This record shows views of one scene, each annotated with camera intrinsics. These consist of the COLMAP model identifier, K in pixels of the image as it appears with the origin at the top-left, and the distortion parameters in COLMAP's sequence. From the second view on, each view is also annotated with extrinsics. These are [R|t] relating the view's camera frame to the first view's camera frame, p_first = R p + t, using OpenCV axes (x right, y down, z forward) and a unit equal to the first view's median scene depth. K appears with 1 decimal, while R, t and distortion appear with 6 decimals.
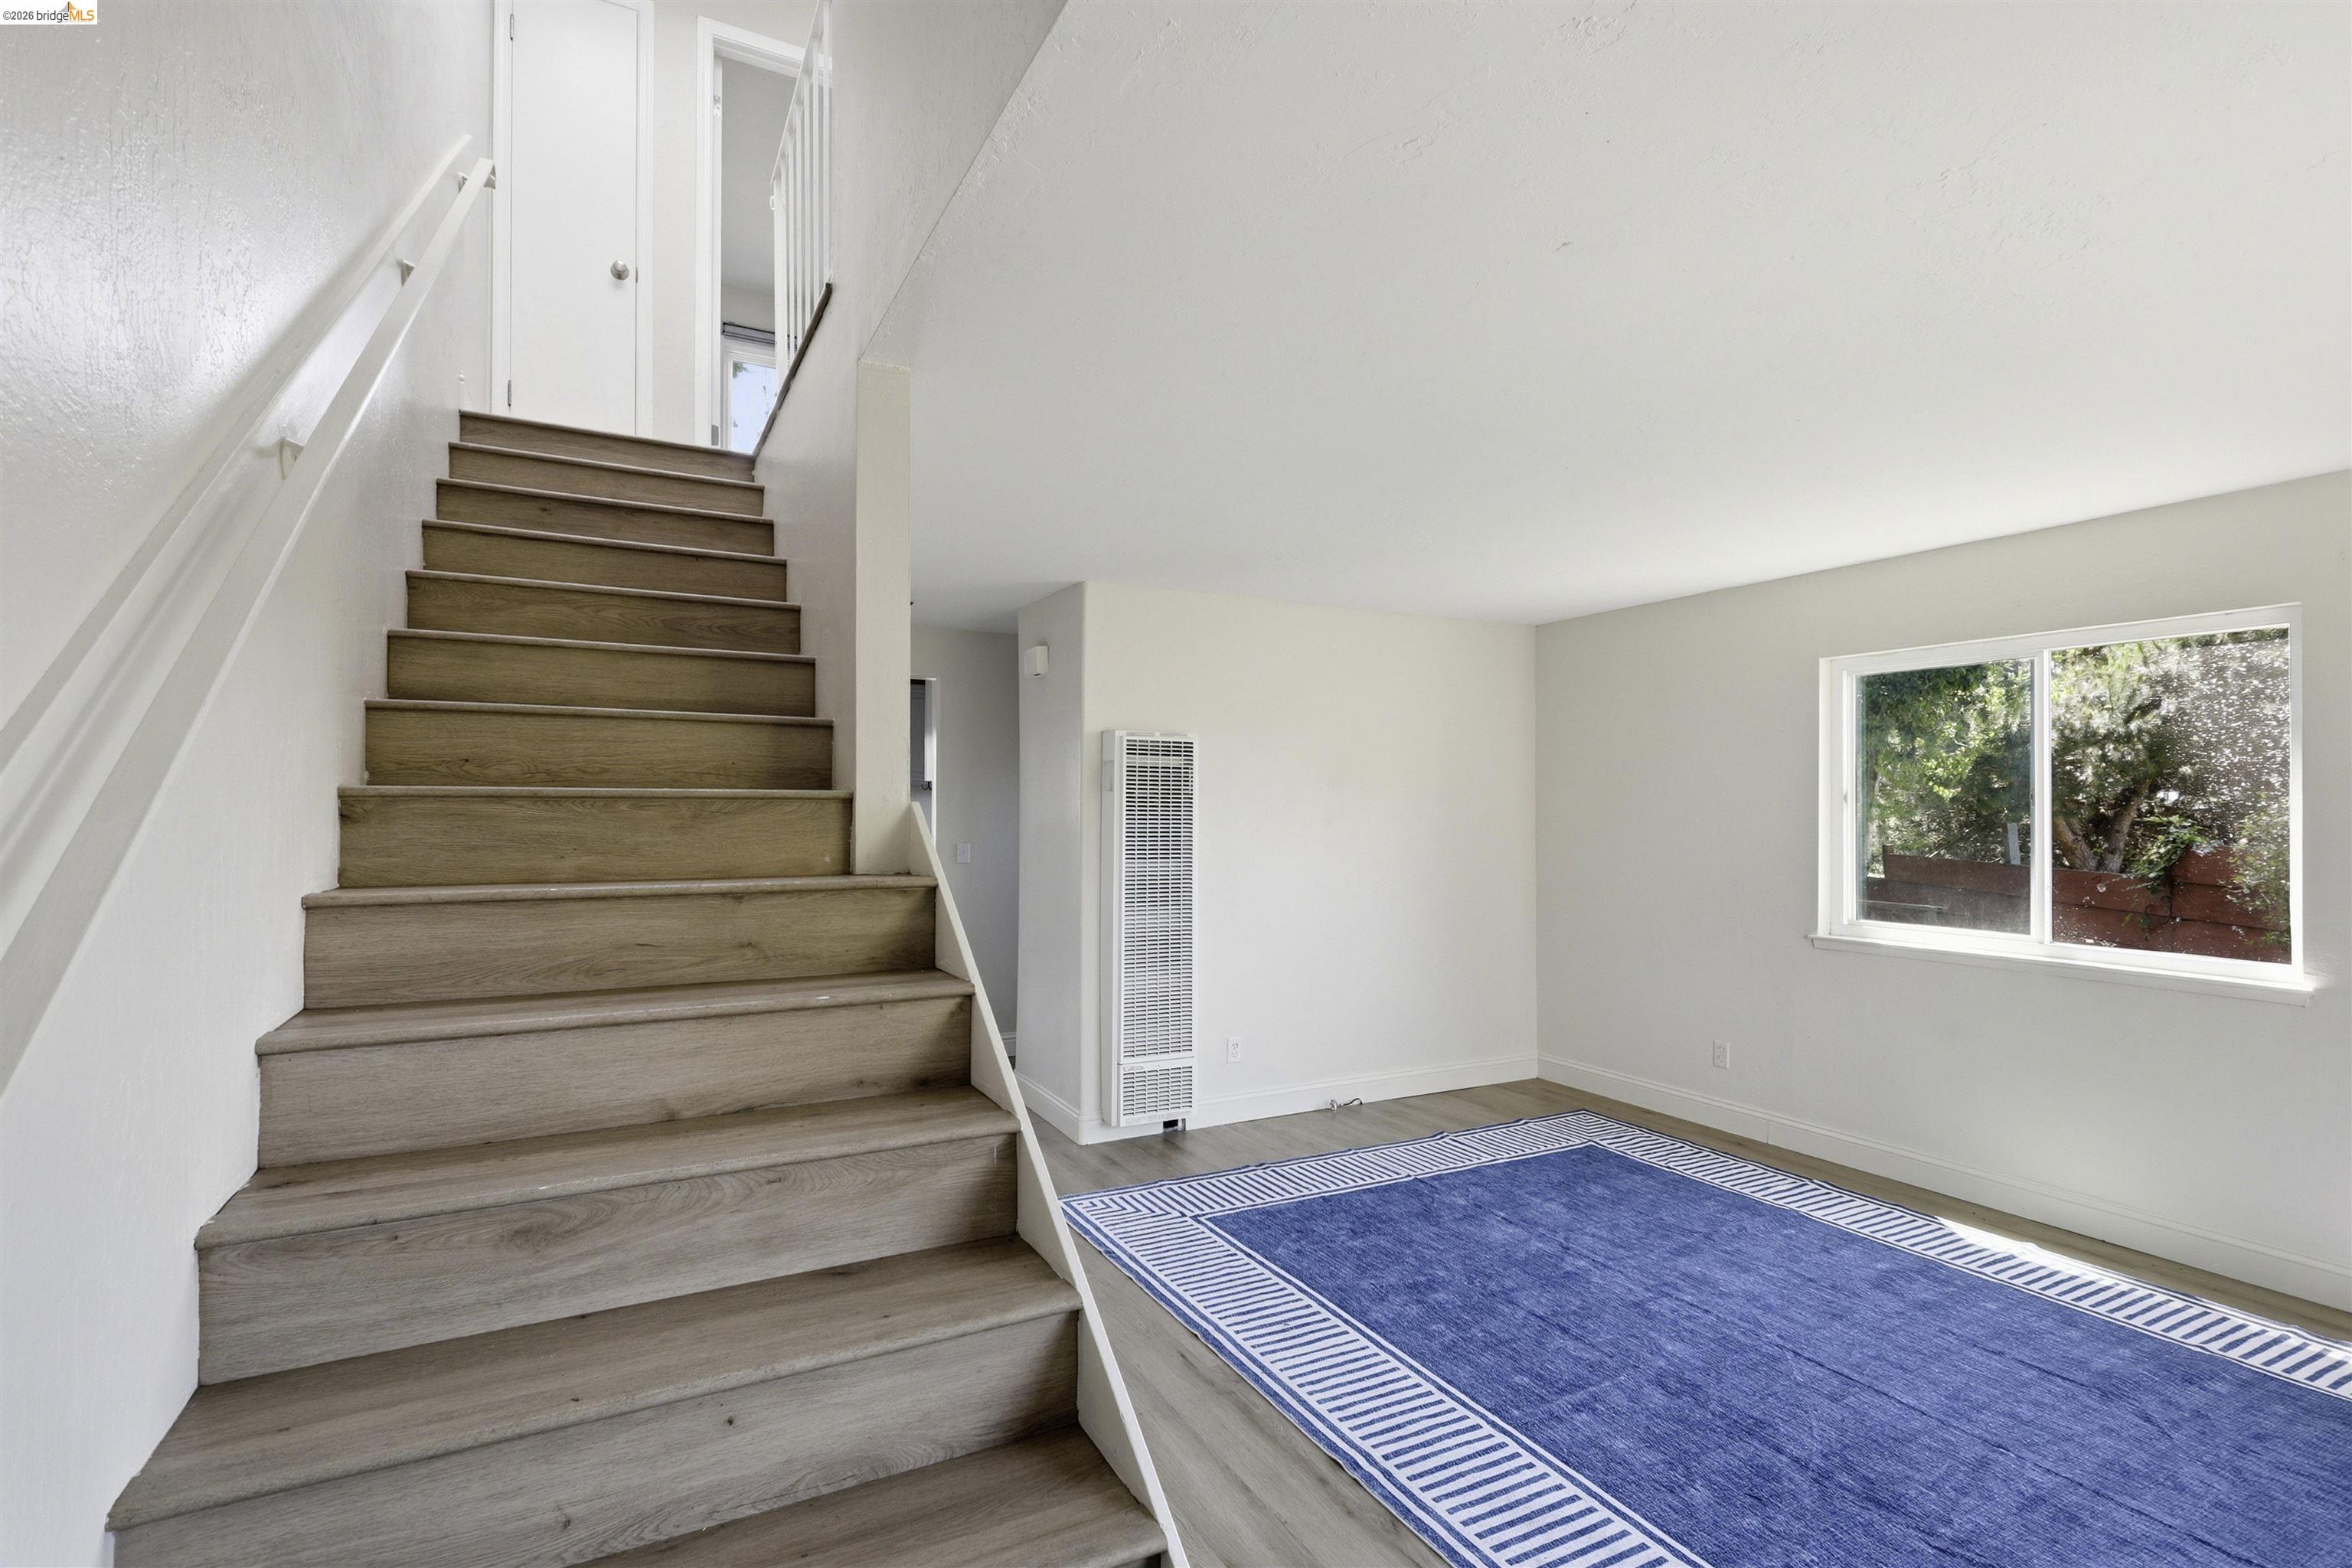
lens RADIAL K [[1108.7, 0, 1176.4], [0, 1108.7, 796.0], [0, 0, 1]] dist [-0.009599, 0.003265]
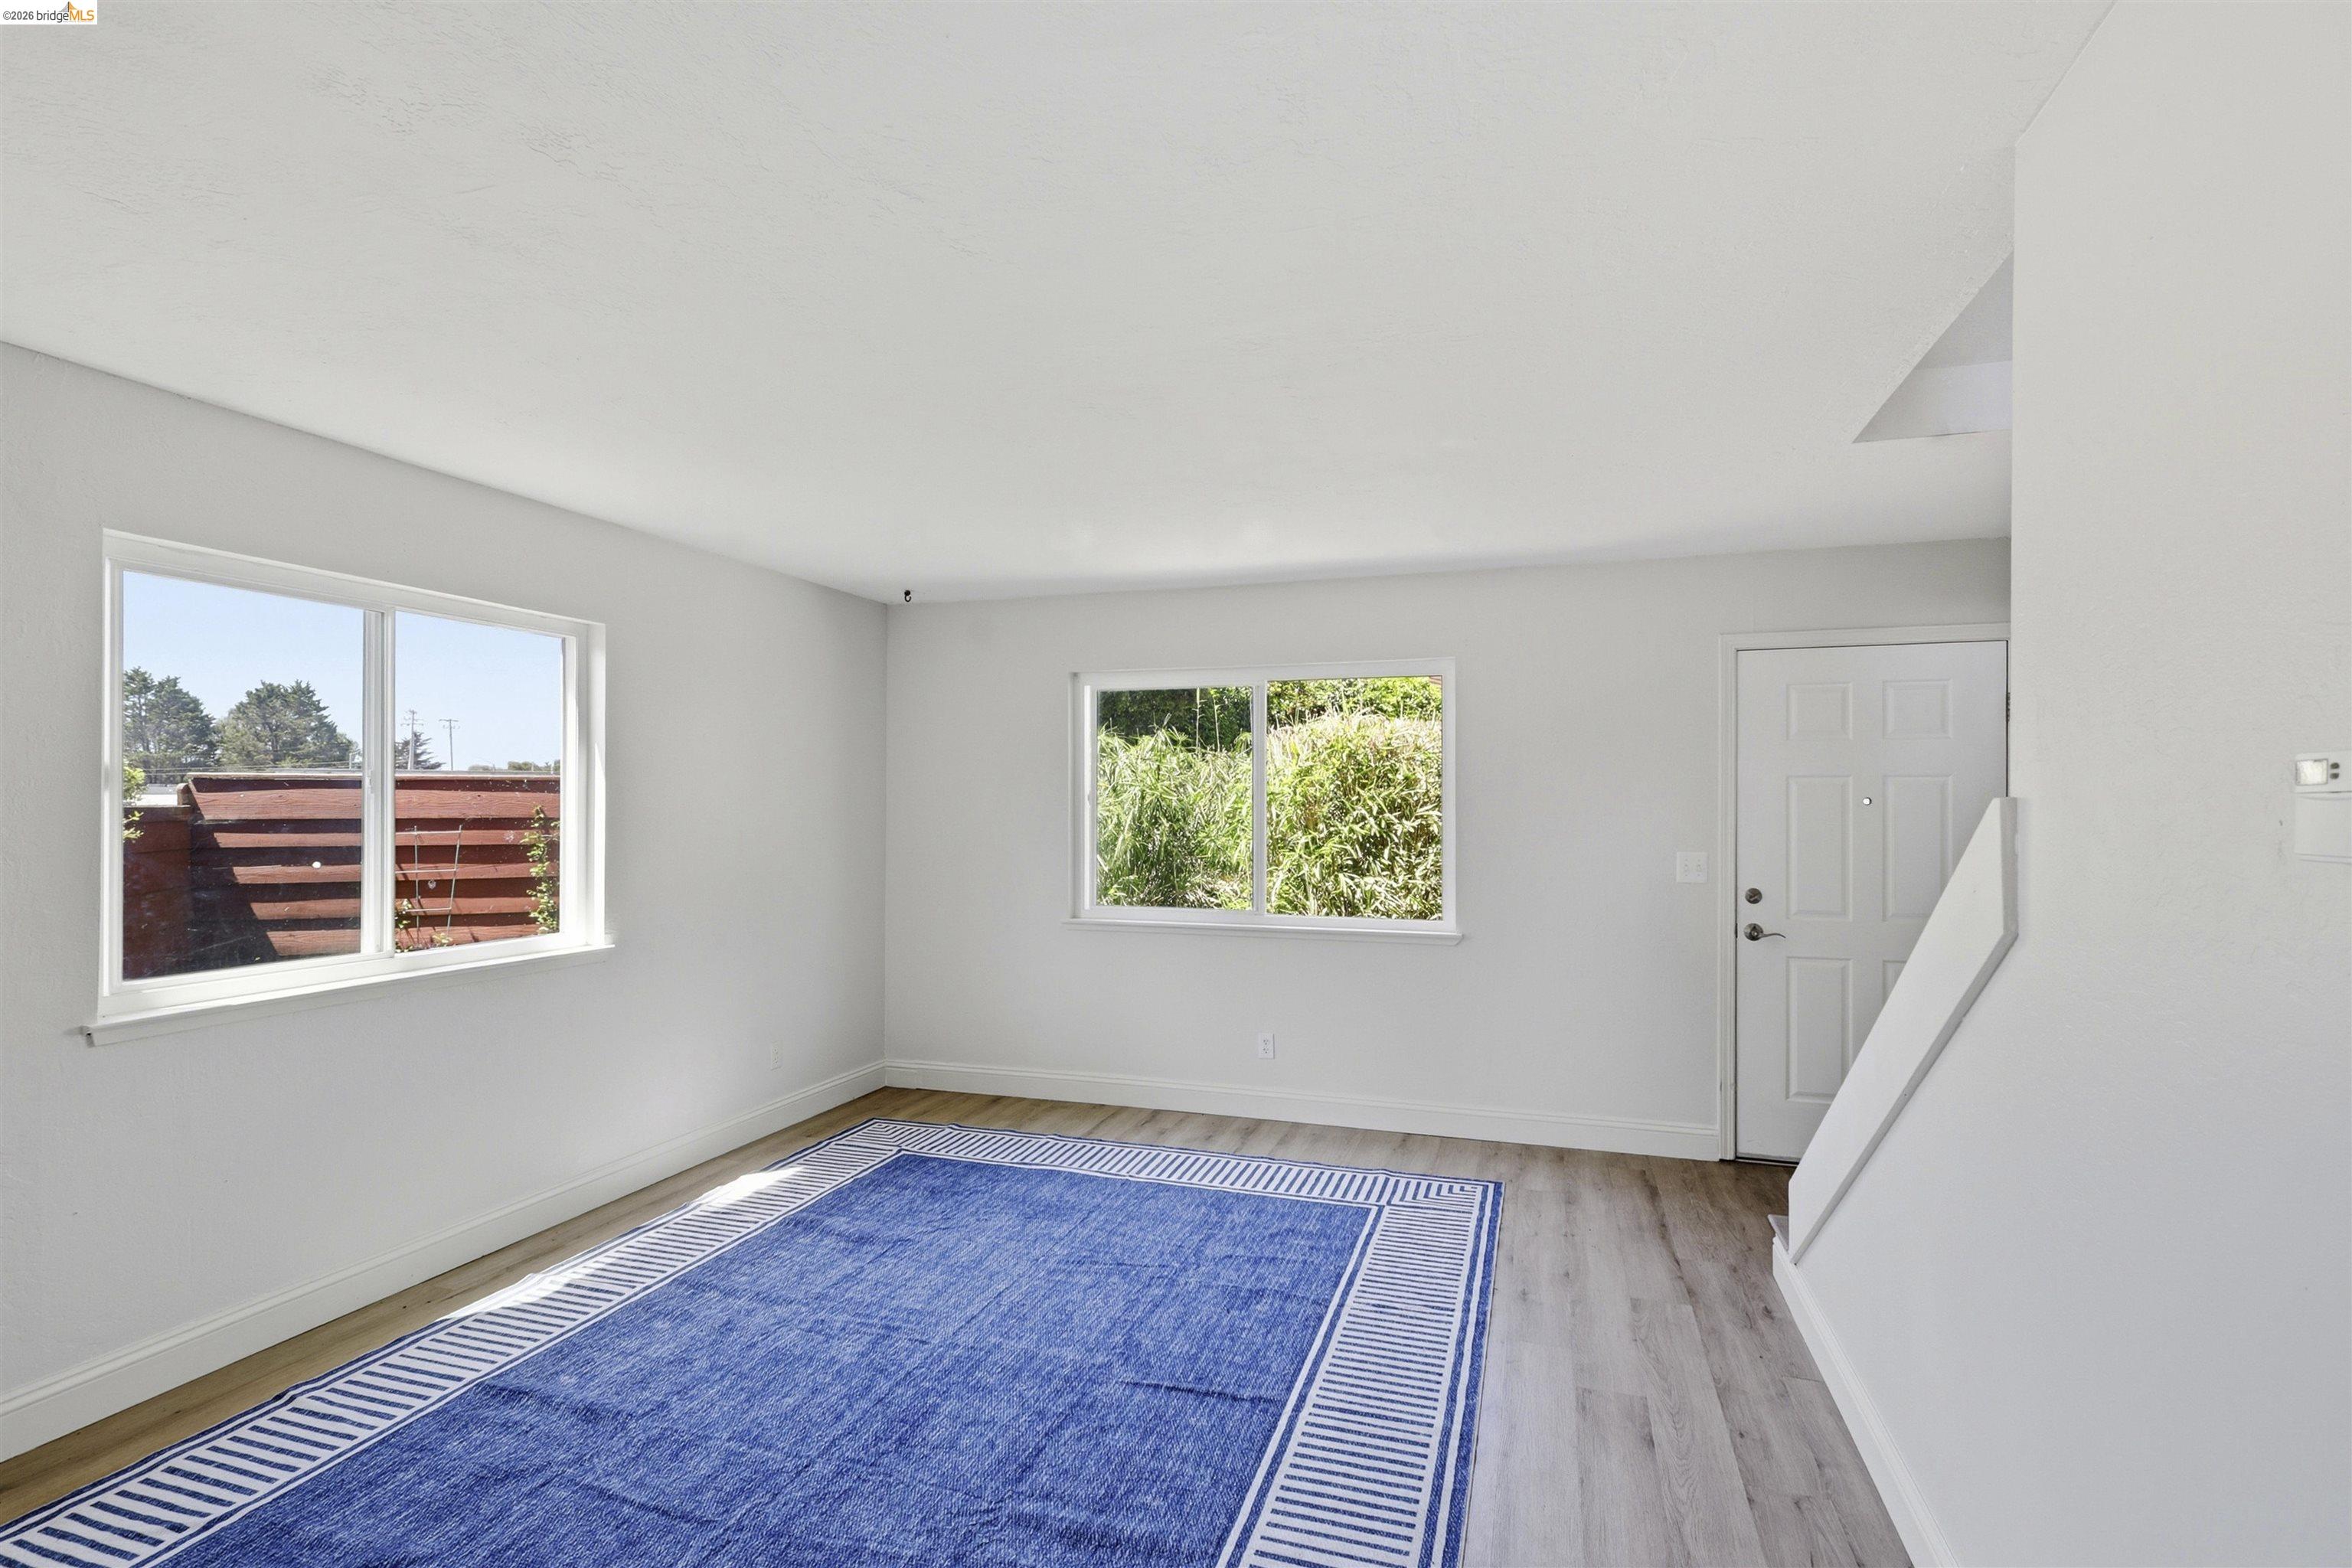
lens RADIAL K [[1114.0, 0, 1178.1], [0, 1114.0, 793.1], [0, 0, 1]] dist [-0.005910, 0.001643]
pose [[-0.691829, 0.001269, 0.722061, -0.250539], [-0.008714, 0.999911, -0.010107, 0.012008], [-0.722009, -0.013284, -0.691756, 1.213243]]
